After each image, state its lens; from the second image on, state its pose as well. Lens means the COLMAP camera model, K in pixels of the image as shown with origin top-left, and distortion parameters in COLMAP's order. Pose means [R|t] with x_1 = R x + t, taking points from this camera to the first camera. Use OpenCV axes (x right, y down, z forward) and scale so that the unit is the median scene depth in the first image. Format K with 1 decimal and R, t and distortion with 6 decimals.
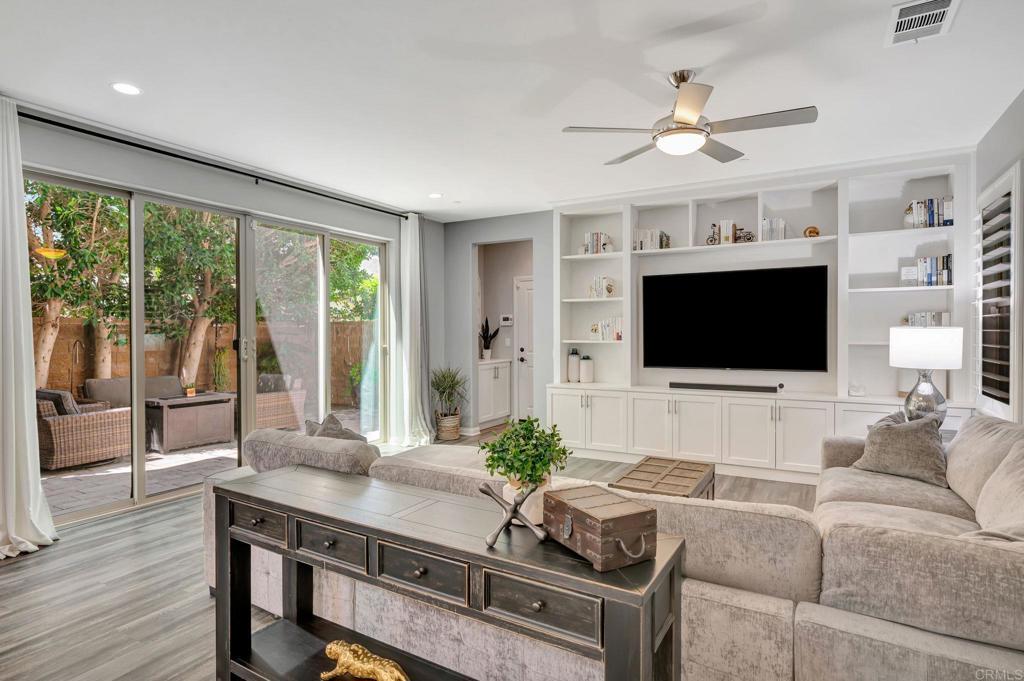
lens RADIAL K [[572.2, 0, 512.0], [0, 572.2, 340.5], [0, 0, 1]] dist [0.000159, 0.000342]
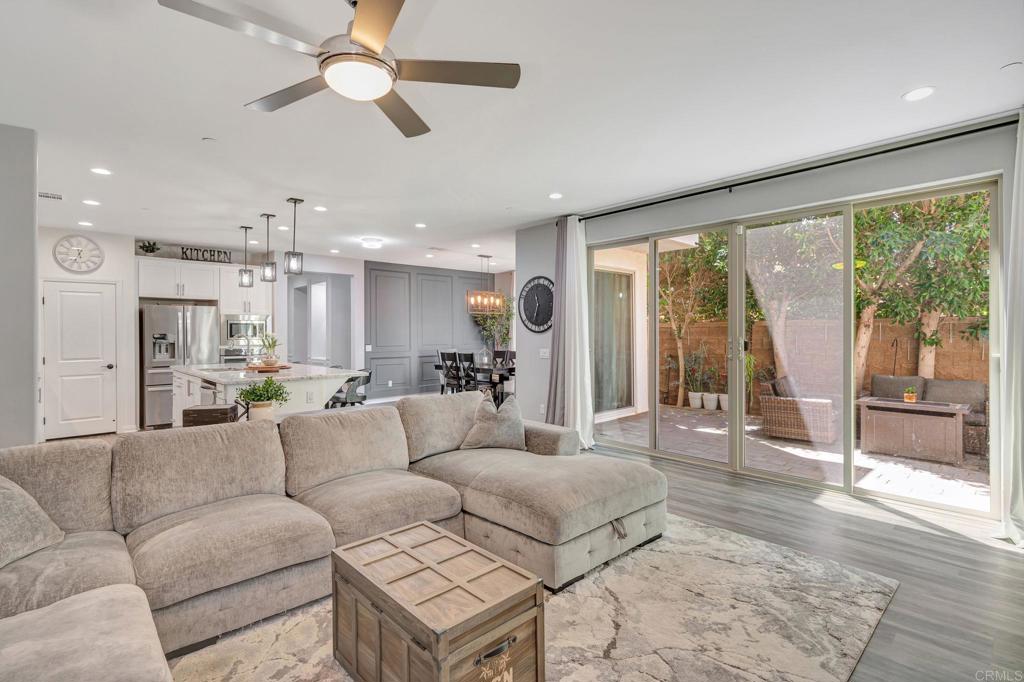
lens RADIAL K [[479.0, 0, 512.0], [0, 479.0, 341.0], [0, 0, 1]] dist [0.000079, -0.000043]
pose [[-0.275657, 0.016248, -0.961119, 0.534610], [-0.007977, 0.999784, 0.019190, -0.013831], [0.961223, 0.012957, -0.275468, 0.888789]]
